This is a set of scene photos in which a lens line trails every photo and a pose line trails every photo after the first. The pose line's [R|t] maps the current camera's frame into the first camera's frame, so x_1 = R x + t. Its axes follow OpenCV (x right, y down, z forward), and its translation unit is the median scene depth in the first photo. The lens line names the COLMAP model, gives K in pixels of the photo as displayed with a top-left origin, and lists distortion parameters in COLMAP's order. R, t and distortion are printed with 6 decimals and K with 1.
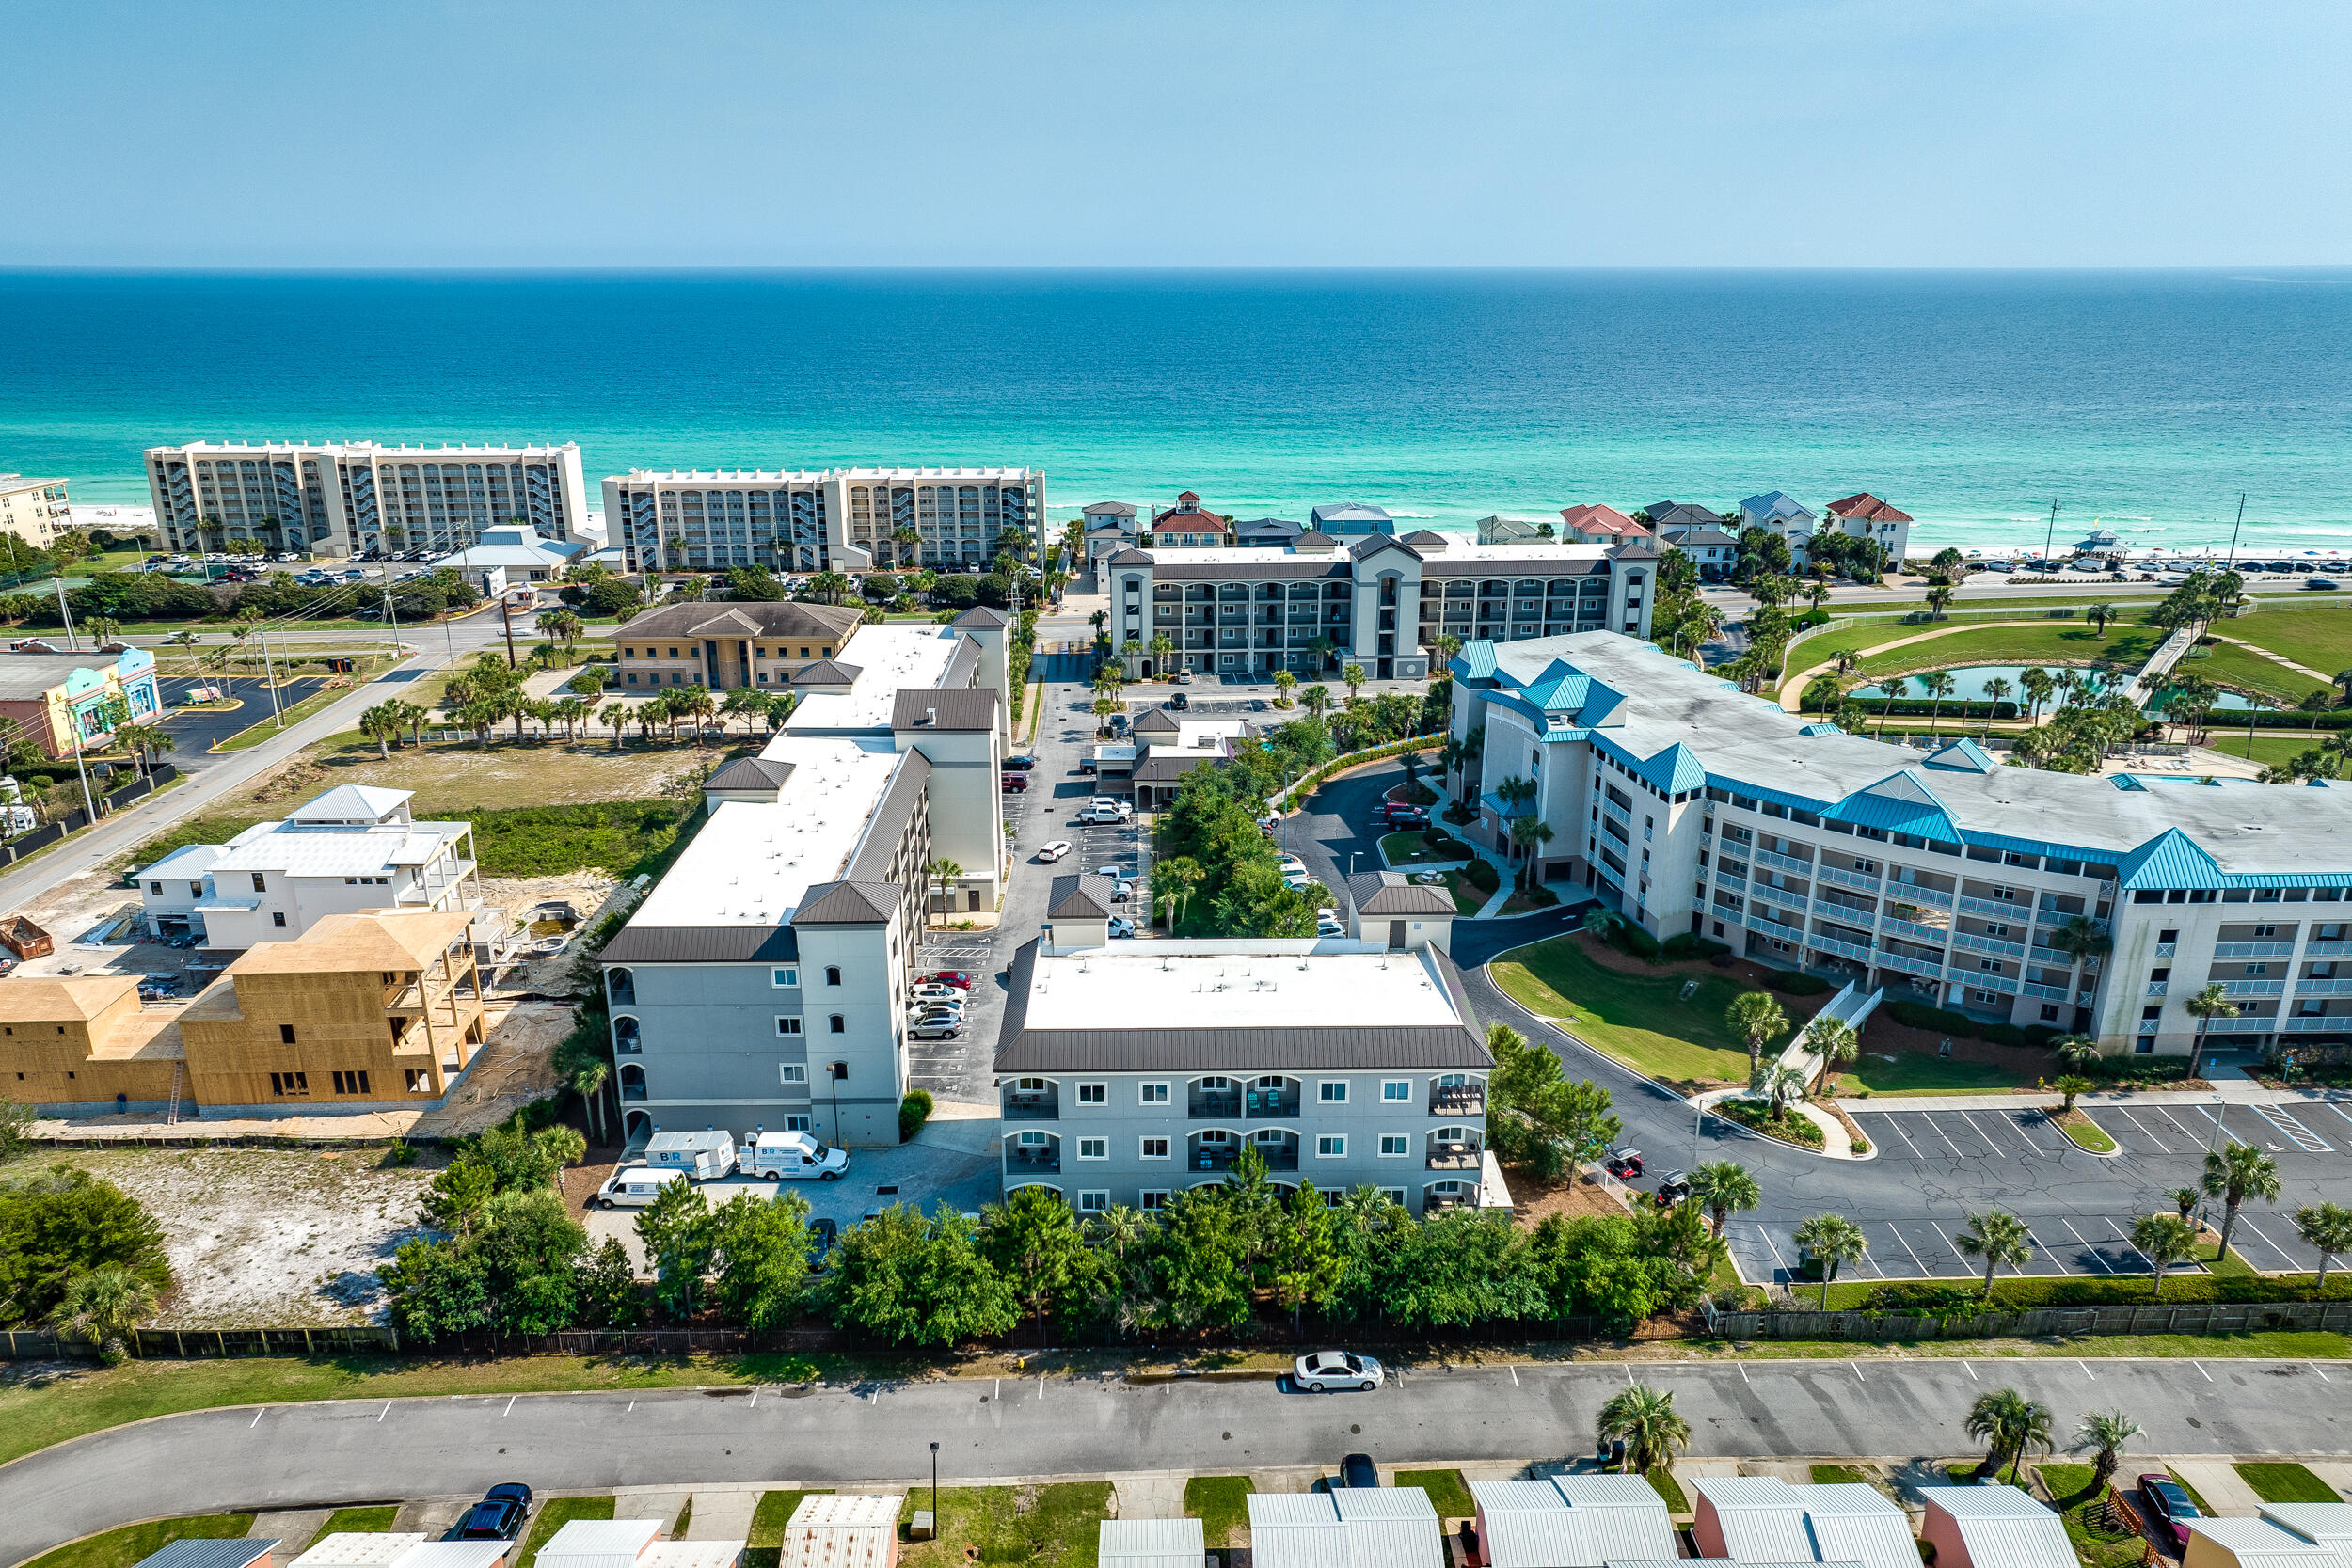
lens RADIAL K [[1635.3, 0, 1188.1], [0, 1635.3, 780.3], [0, 0, 1]] dist [-0.015431, 0.012530]
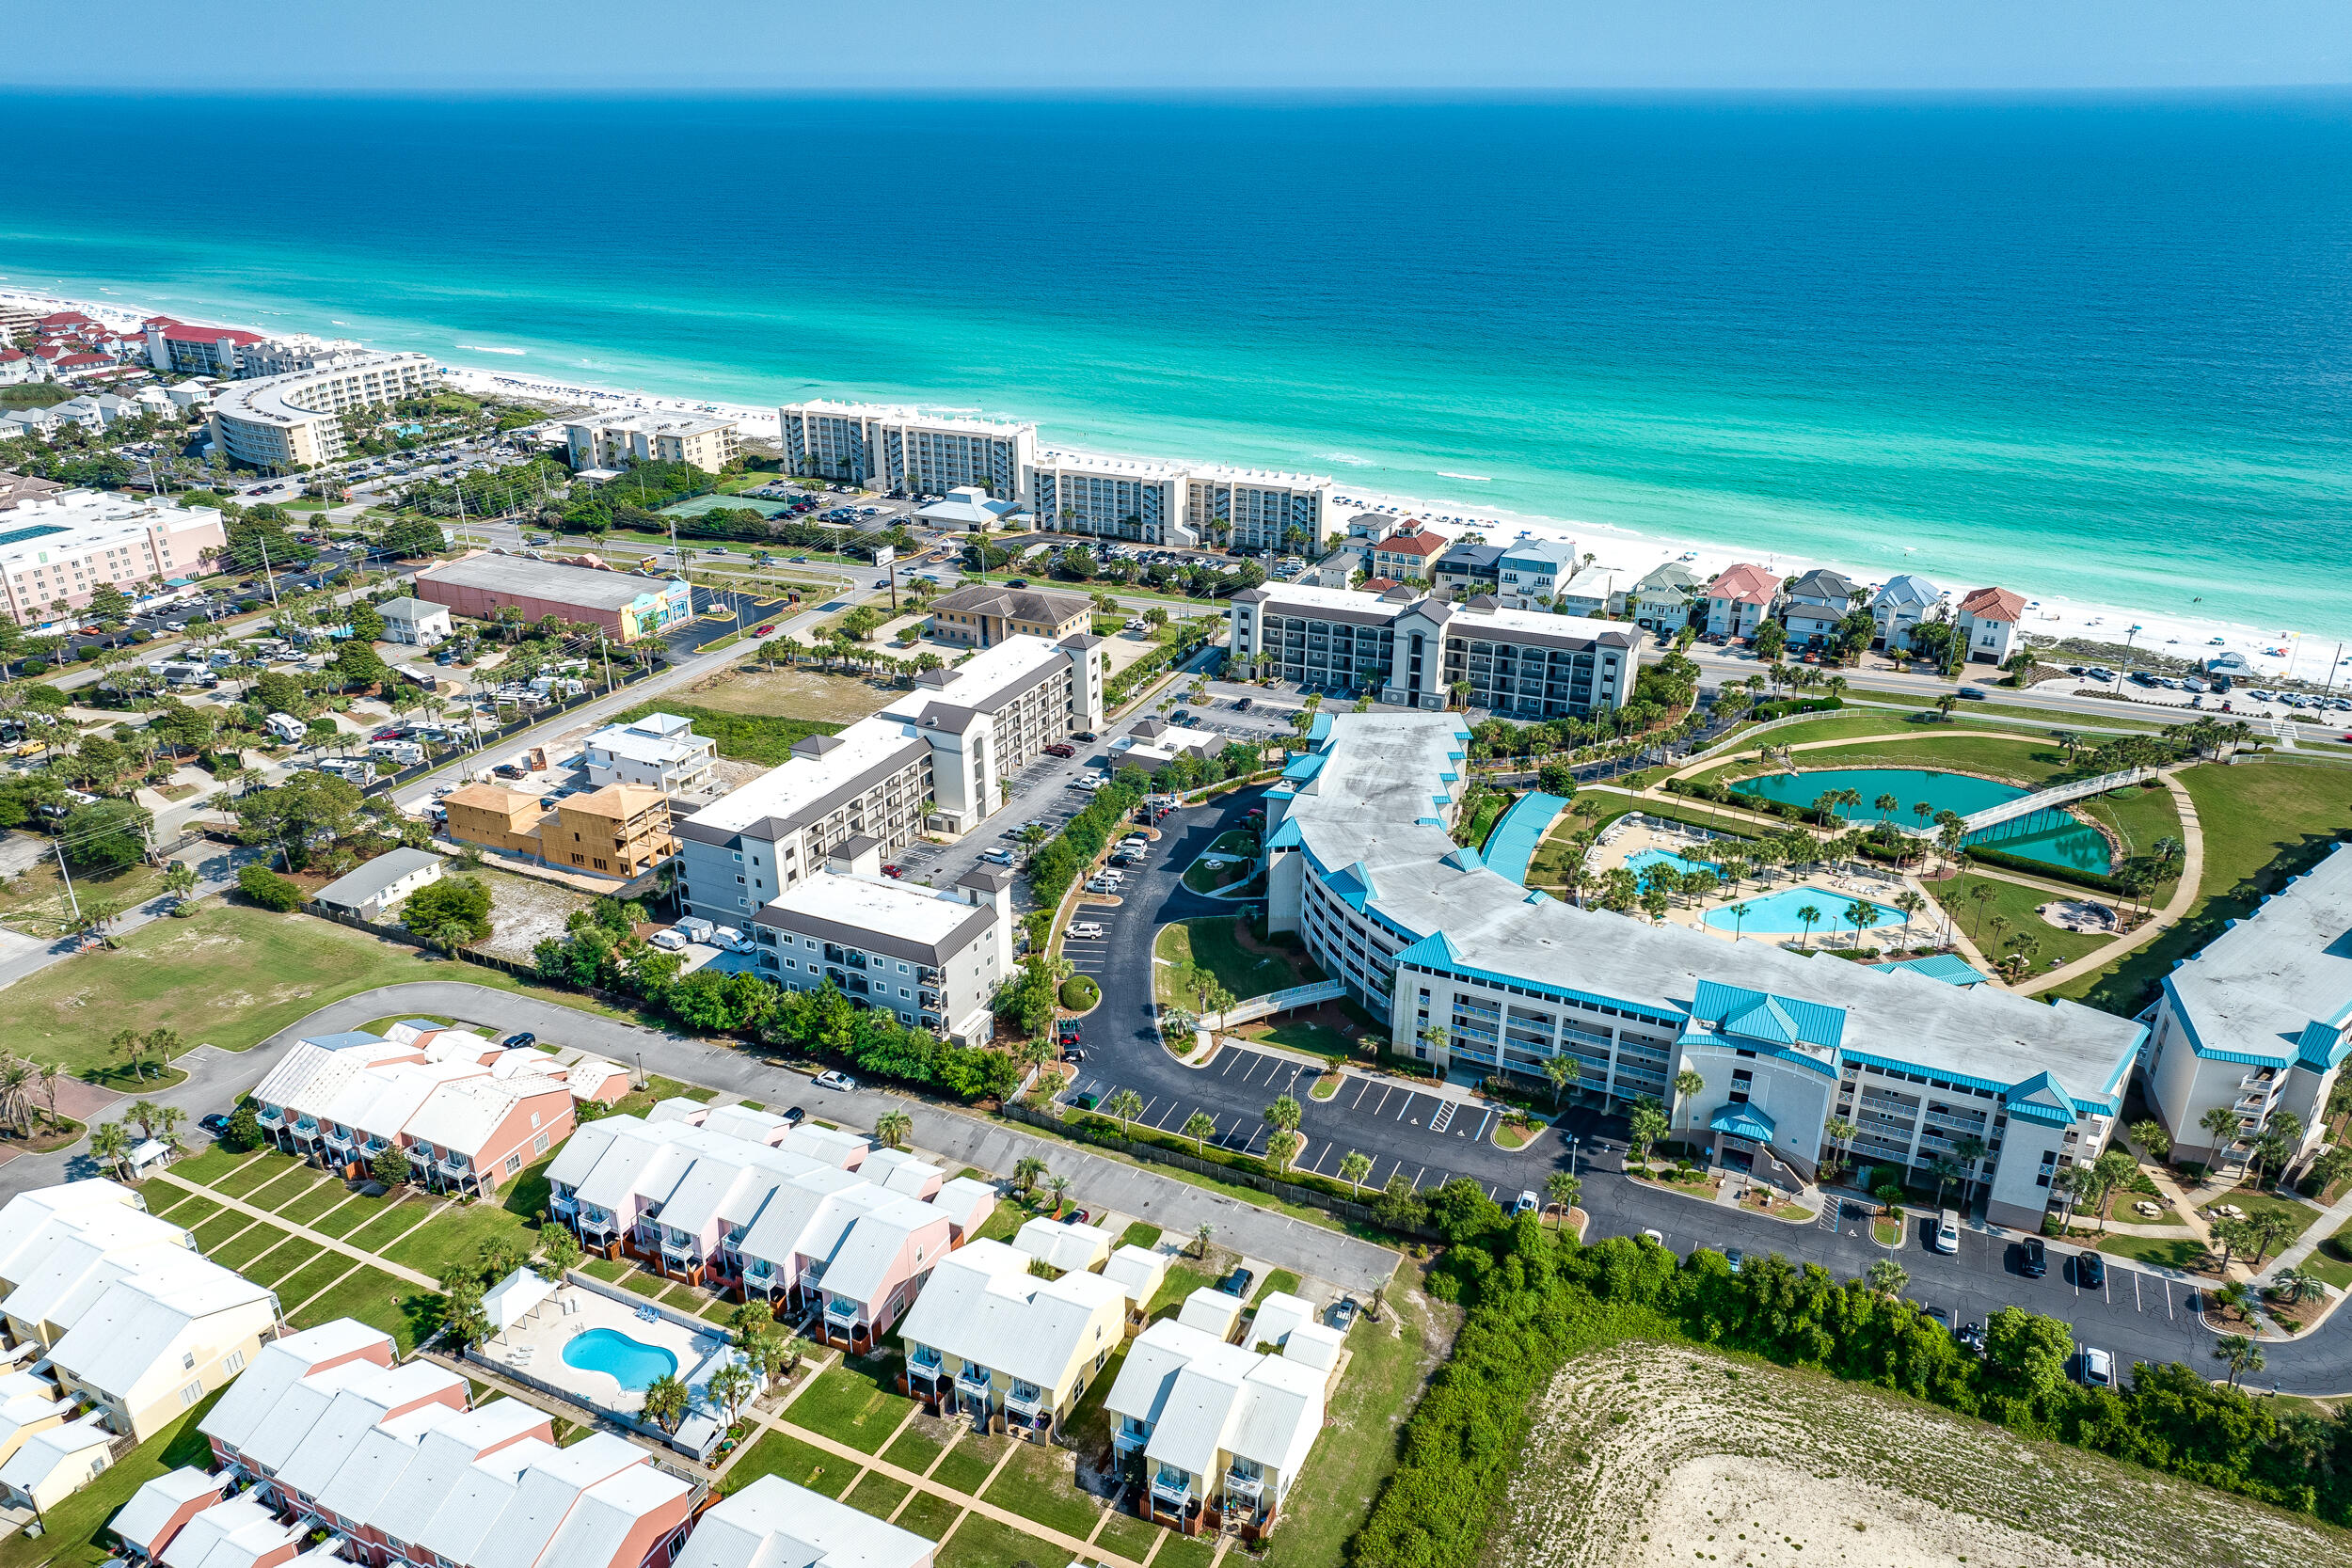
lens RADIAL K [[1635.3, 0, 1192.4], [0, 1635.3, 763.5], [0, 0, 1]] dist [-0.015431, 0.012530]
pose [[0.896278, 0.171494, -0.408993, 0.830061], [-0.134382, 0.983872, 0.118057, -0.241824], [0.422643, -0.050850, 0.904869, -0.487316]]
